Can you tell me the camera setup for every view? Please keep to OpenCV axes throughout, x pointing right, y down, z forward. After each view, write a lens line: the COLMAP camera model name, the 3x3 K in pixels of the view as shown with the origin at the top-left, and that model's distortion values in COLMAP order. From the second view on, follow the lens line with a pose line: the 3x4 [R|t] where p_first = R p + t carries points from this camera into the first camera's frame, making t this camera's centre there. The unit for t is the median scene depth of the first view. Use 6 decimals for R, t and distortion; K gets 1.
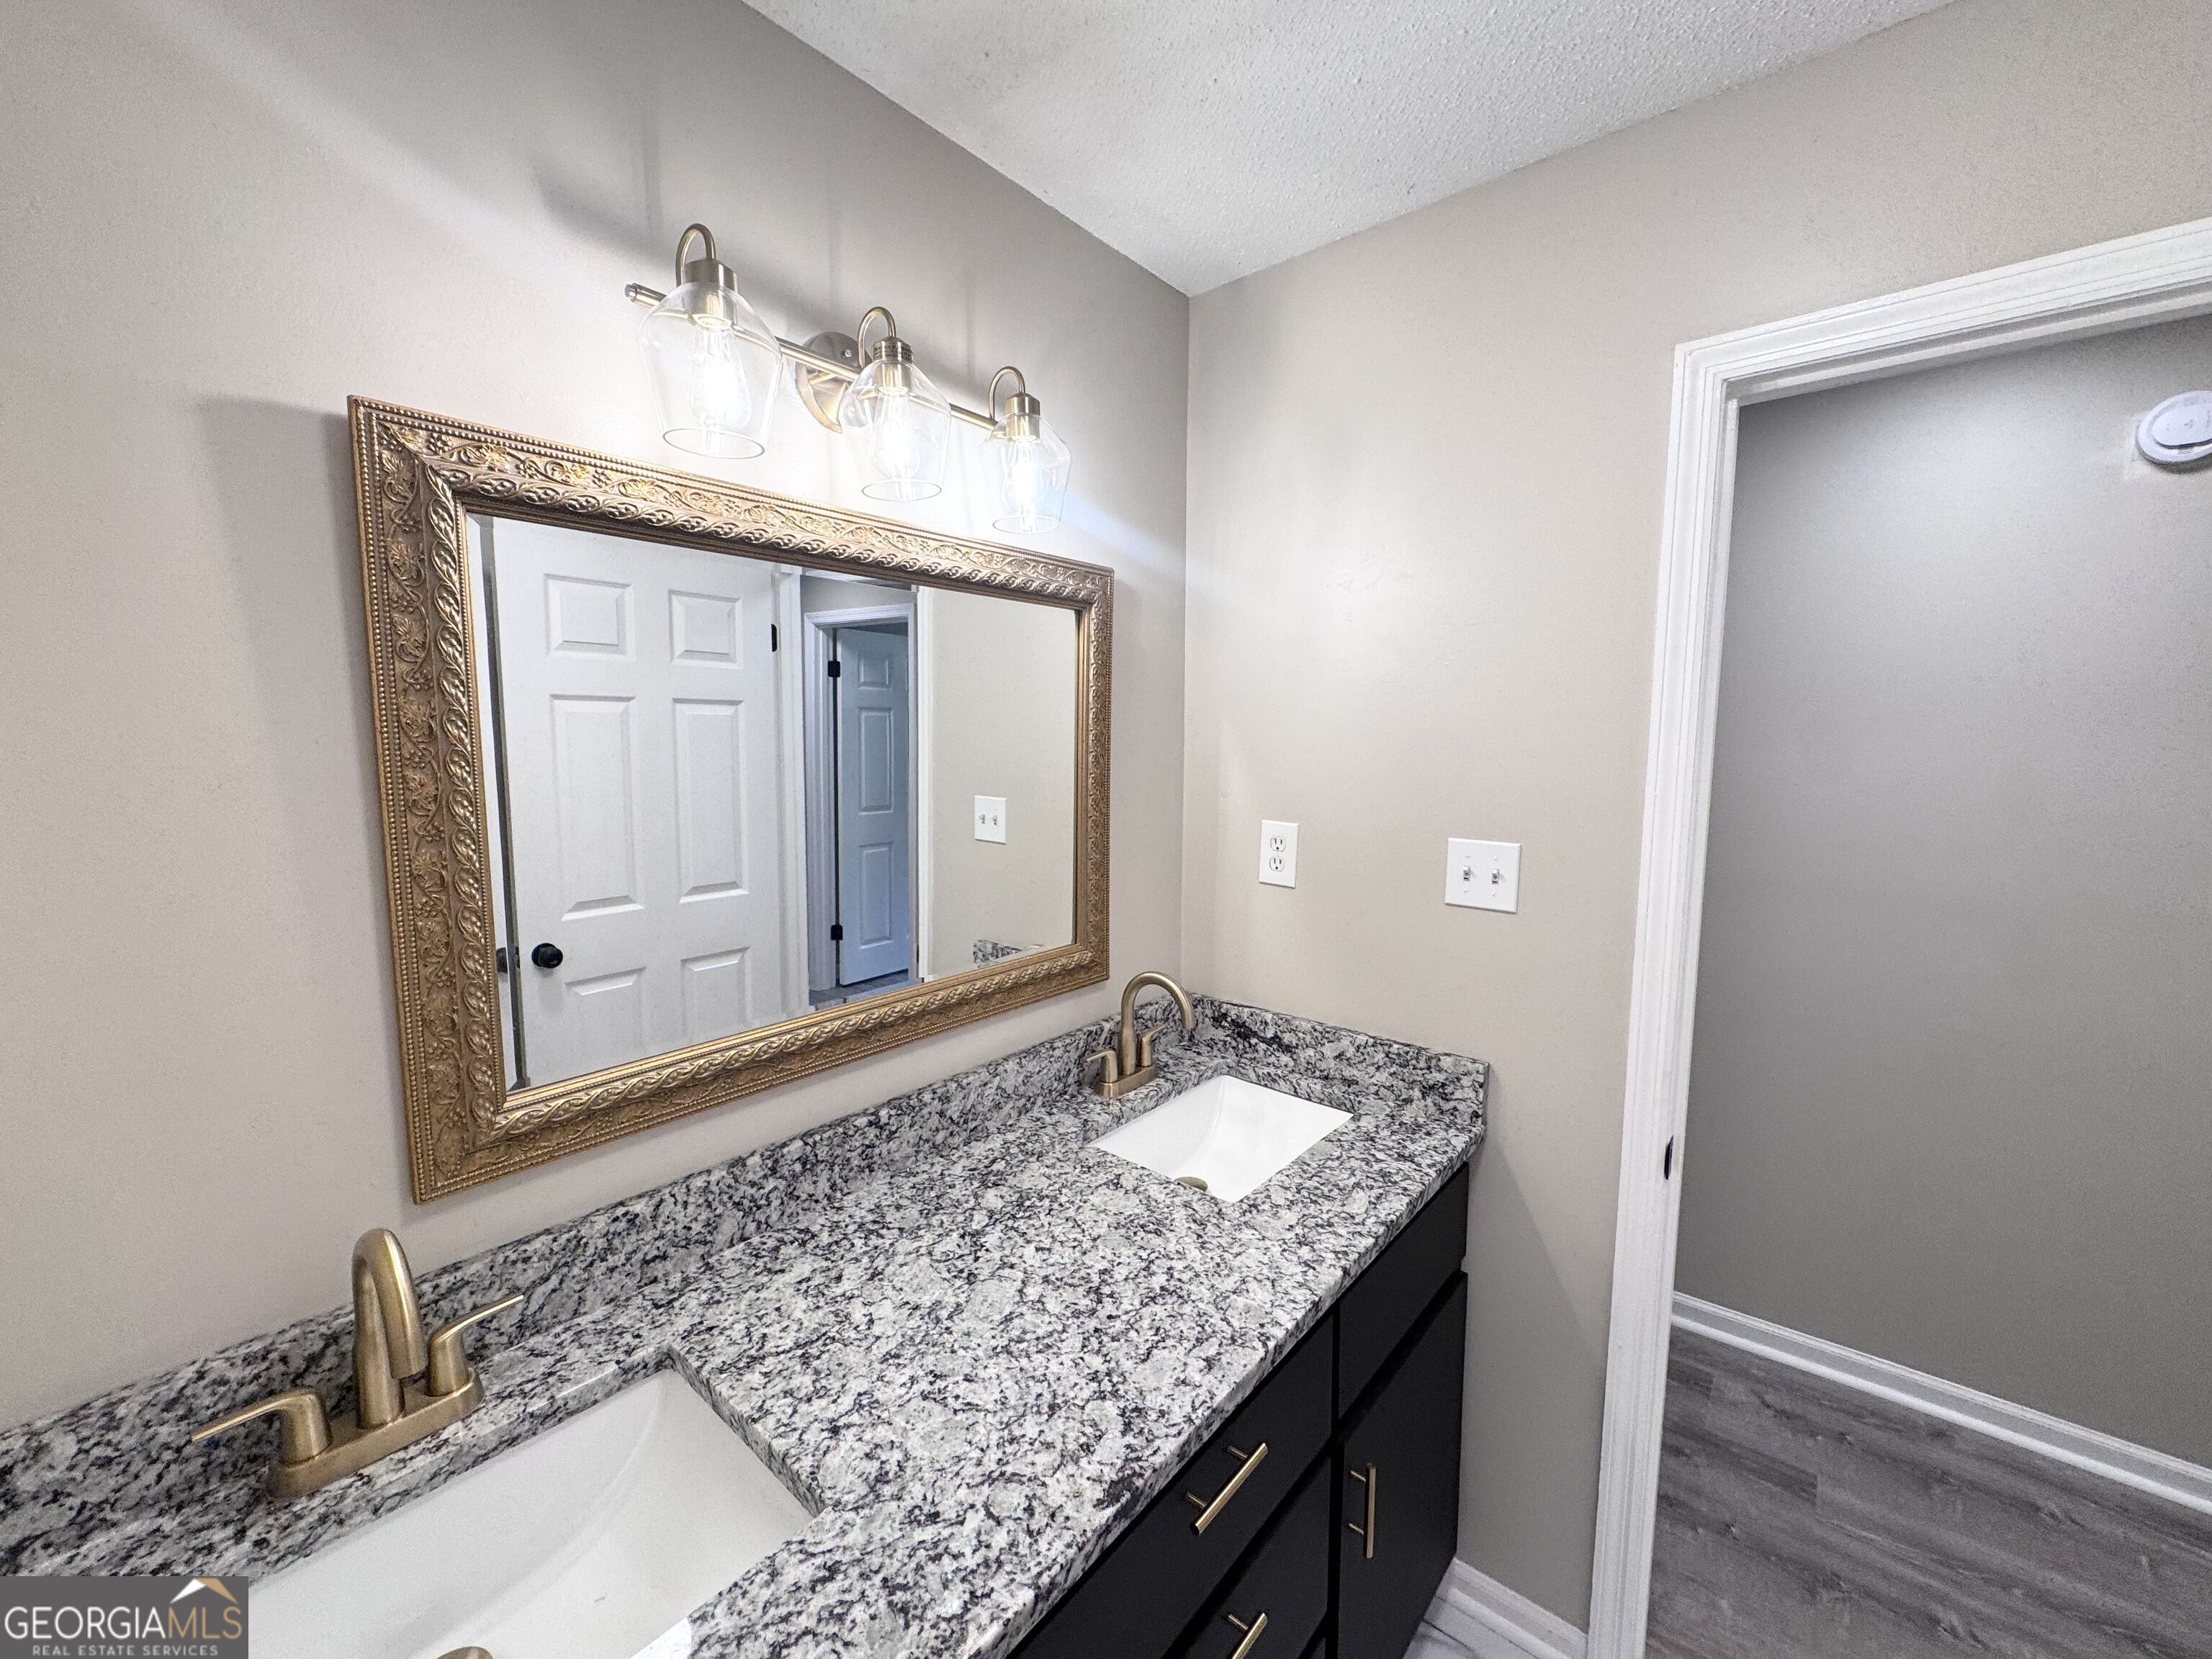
lens RADIAL K [[885.9, 0, 1097.1], [0, 885.9, 832.6], [0, 0, 1]] dist [-0.002715, -0.000068]
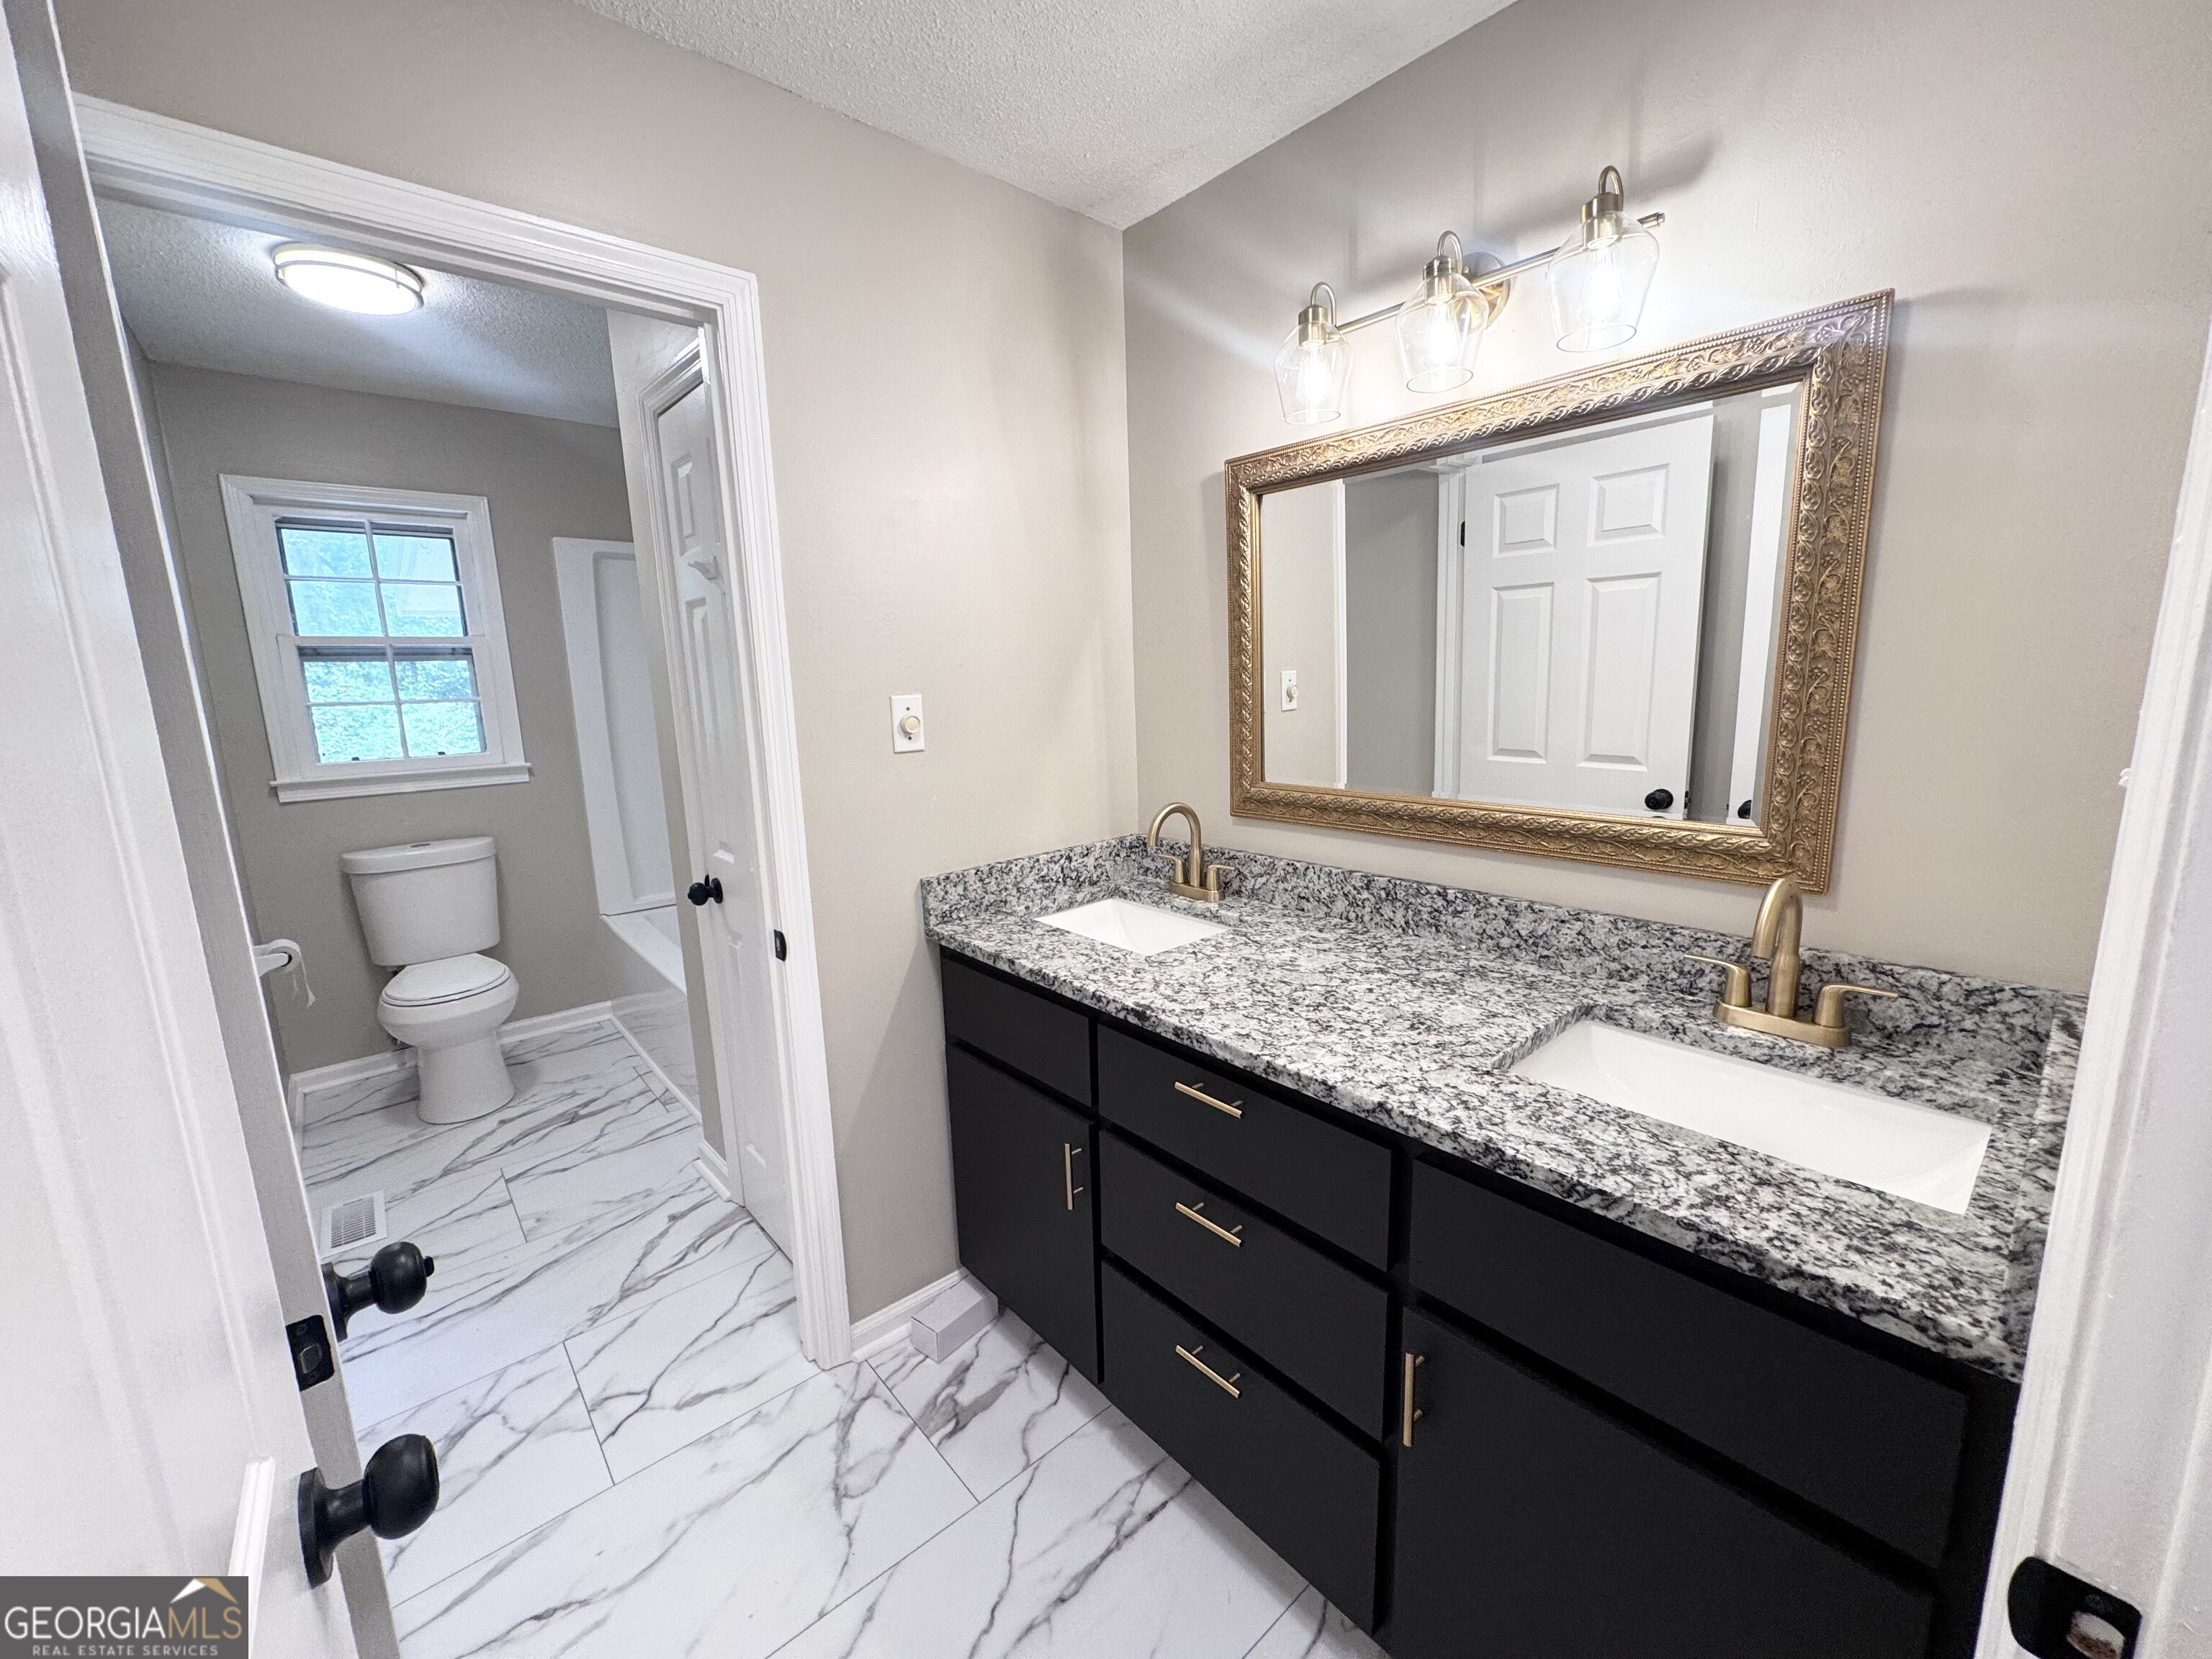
lens RADIAL K [[885.9, 0, 1114.8], [0, 885.9, 831.6], [0, 0, 1]] dist [-0.002715, -0.000068]
pose [[-0.144942, 0.178434, -0.973218, 1.161862], [-0.078747, 0.978404, 0.191113, 0.033876], [0.986302, 0.104338, -0.127761, 0.761382]]
